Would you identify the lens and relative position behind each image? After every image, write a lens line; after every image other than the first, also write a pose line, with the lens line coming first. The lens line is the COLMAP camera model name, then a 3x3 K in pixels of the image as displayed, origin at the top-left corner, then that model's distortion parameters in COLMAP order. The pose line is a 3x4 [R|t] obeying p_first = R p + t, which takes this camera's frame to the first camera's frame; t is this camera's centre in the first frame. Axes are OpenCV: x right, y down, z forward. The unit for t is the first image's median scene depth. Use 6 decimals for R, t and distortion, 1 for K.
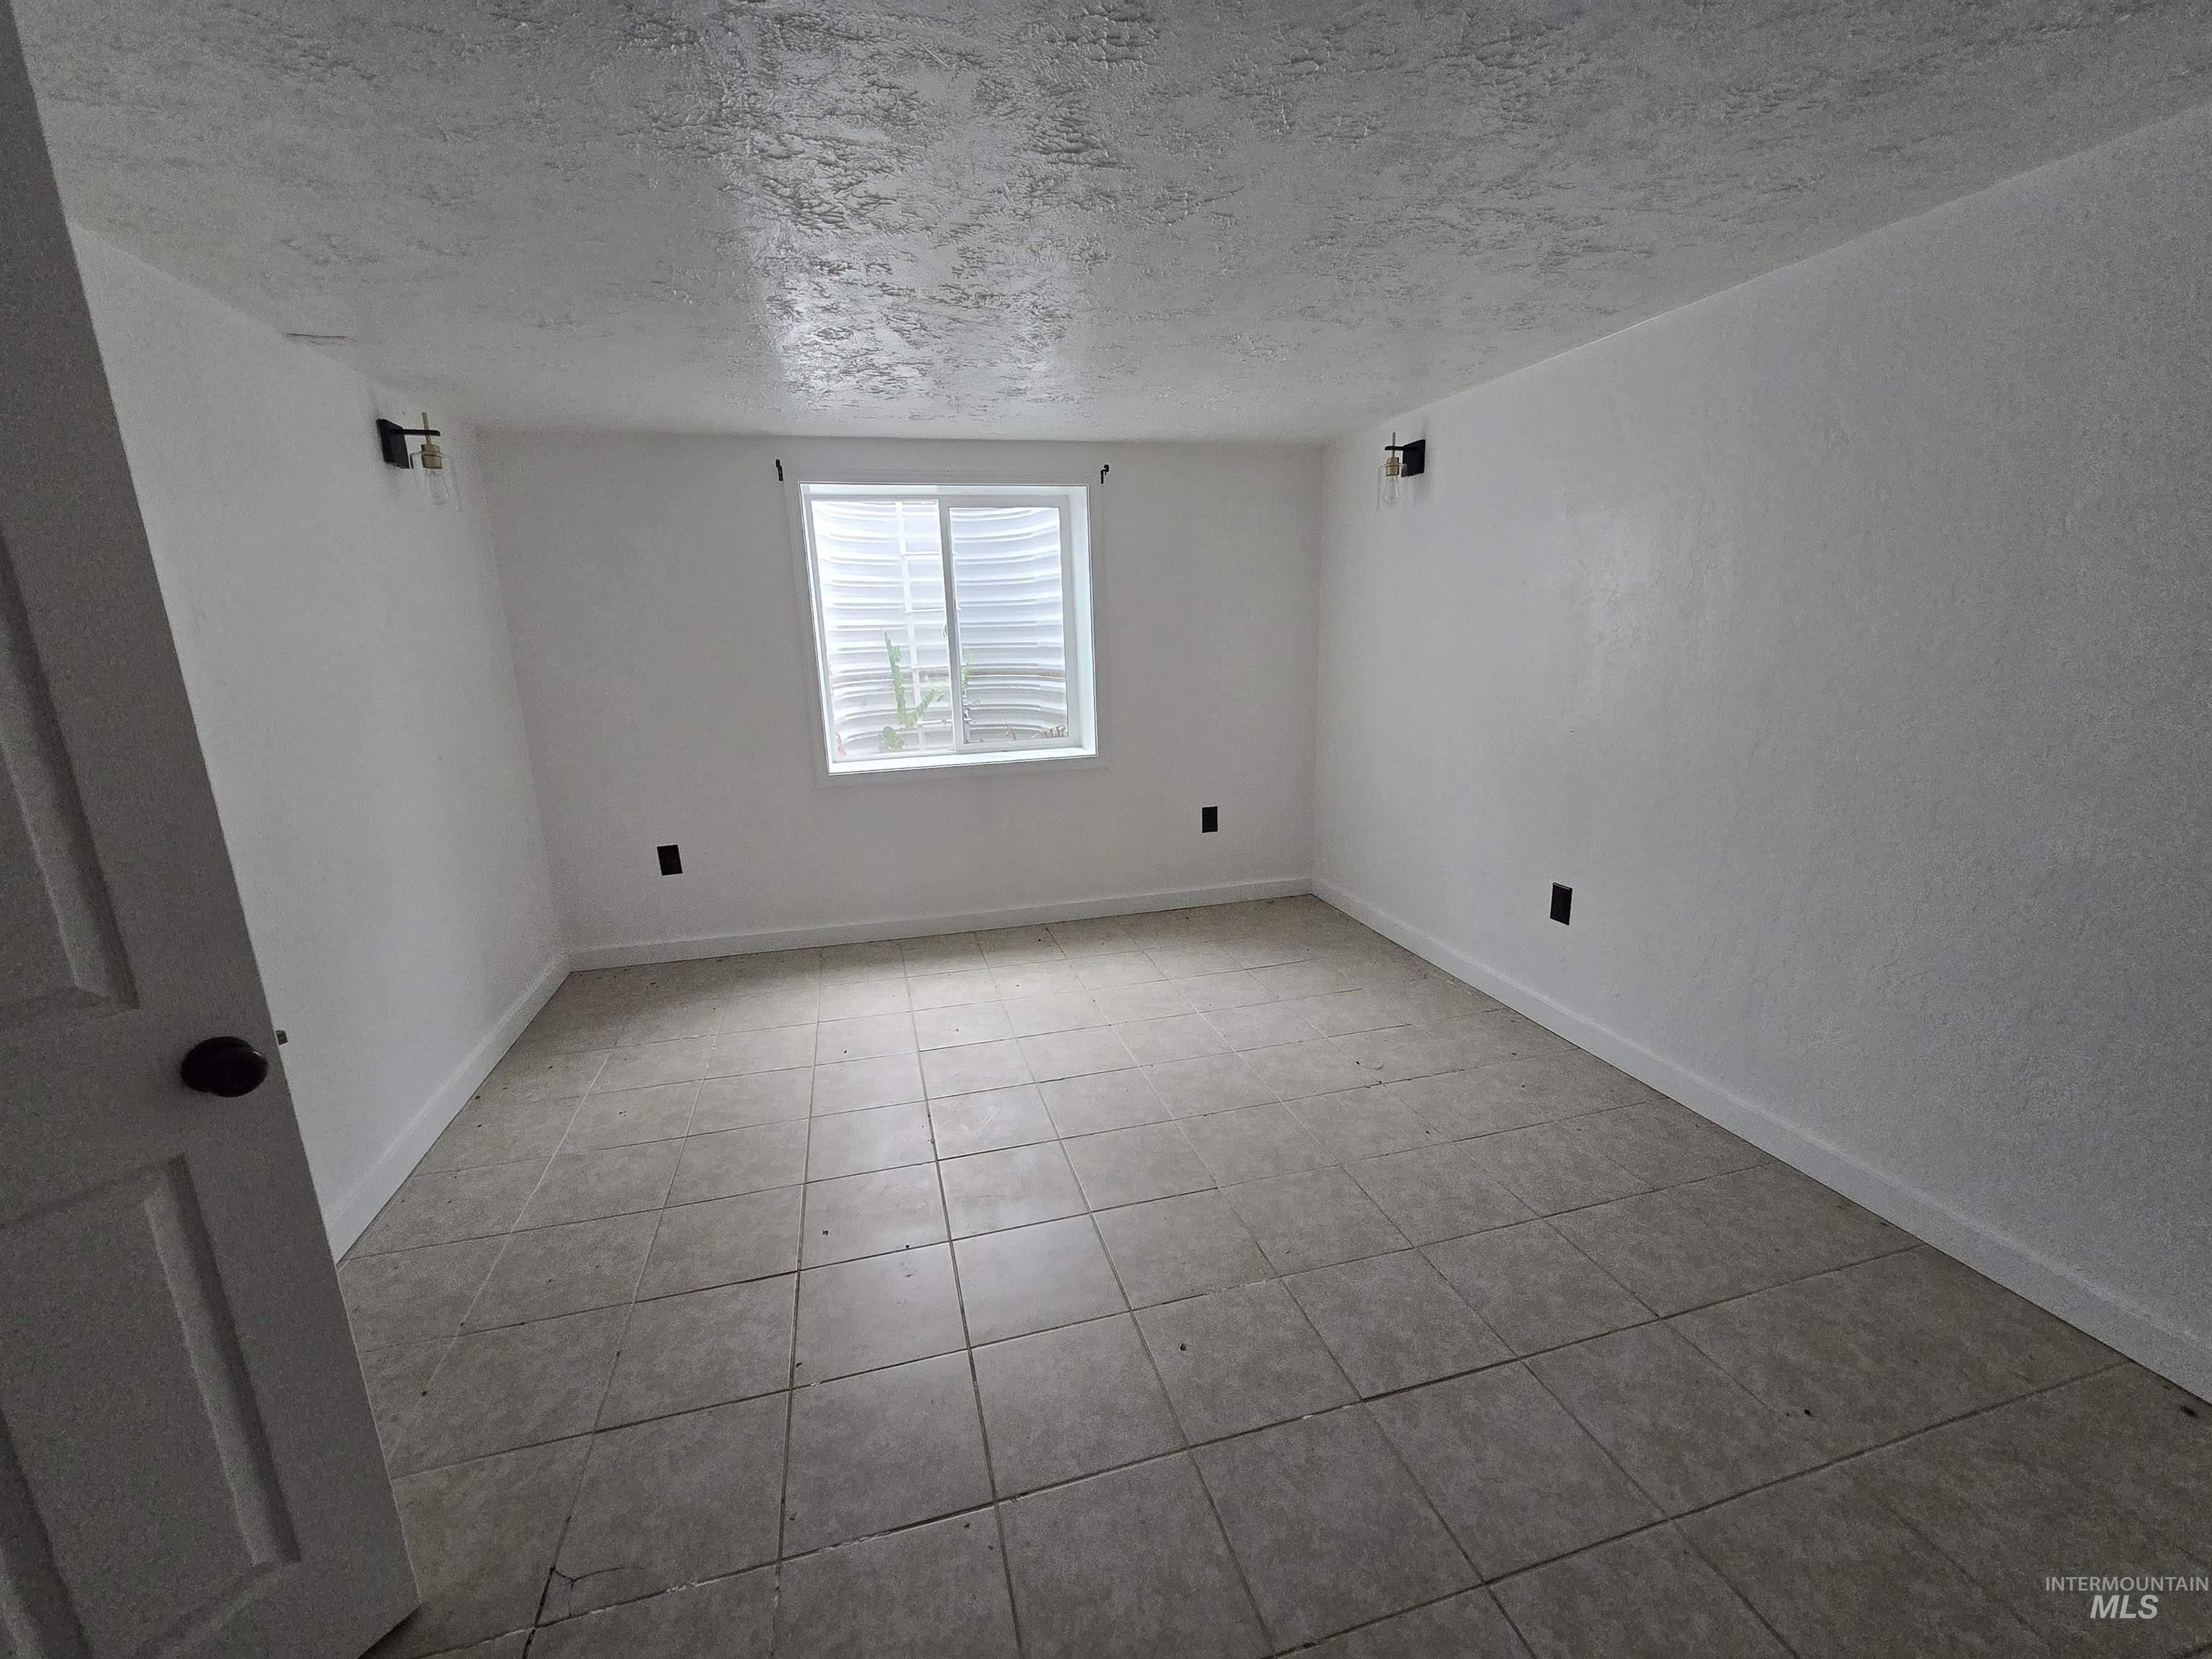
lens RADIAL K [[909.7, 0, 1103.4], [0, 909.7, 832.6], [0, 0, 1]] dist [-0.003745, 0.001262]
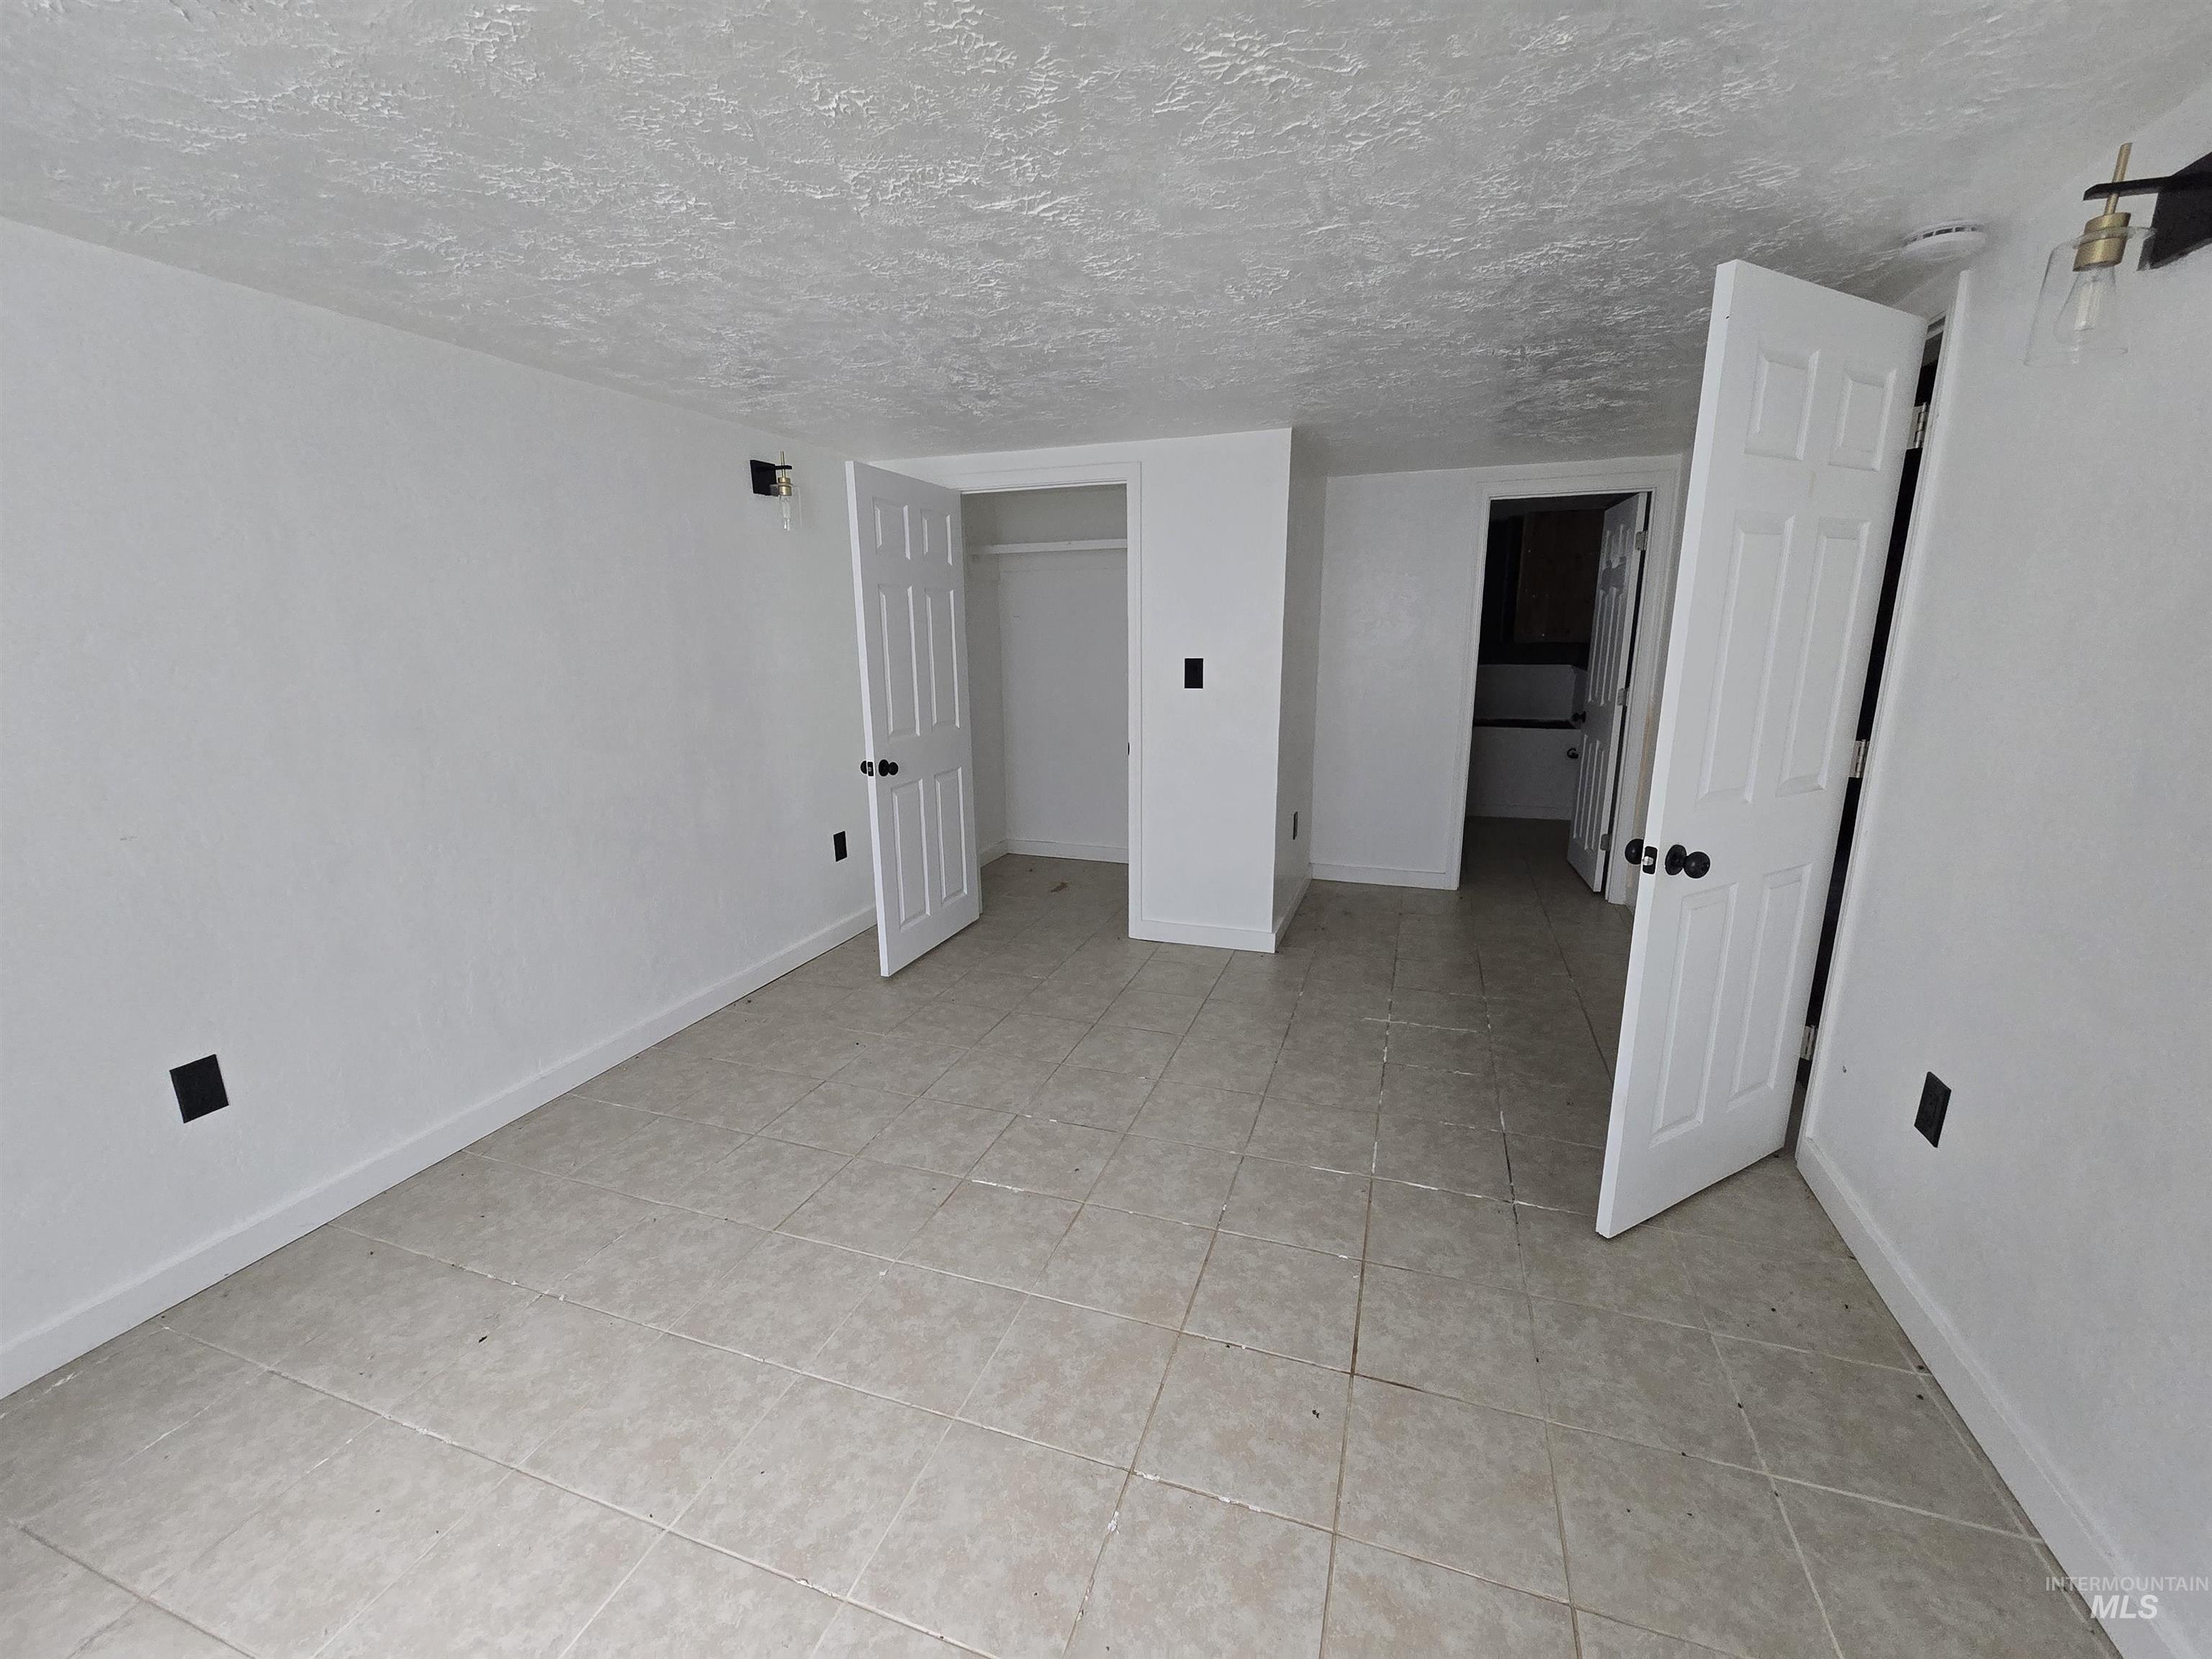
lens RADIAL K [[909.7, 0, 1106.2], [0, 909.7, 831.5], [0, 0, 1]] dist [-0.003745, 0.001262]
pose [[-0.821285, -0.085409, 0.564089, -0.587114], [0.163557, 0.911982, 0.376215, -0.344613], [-0.546572, 0.401241, -0.735028, 1.559302]]
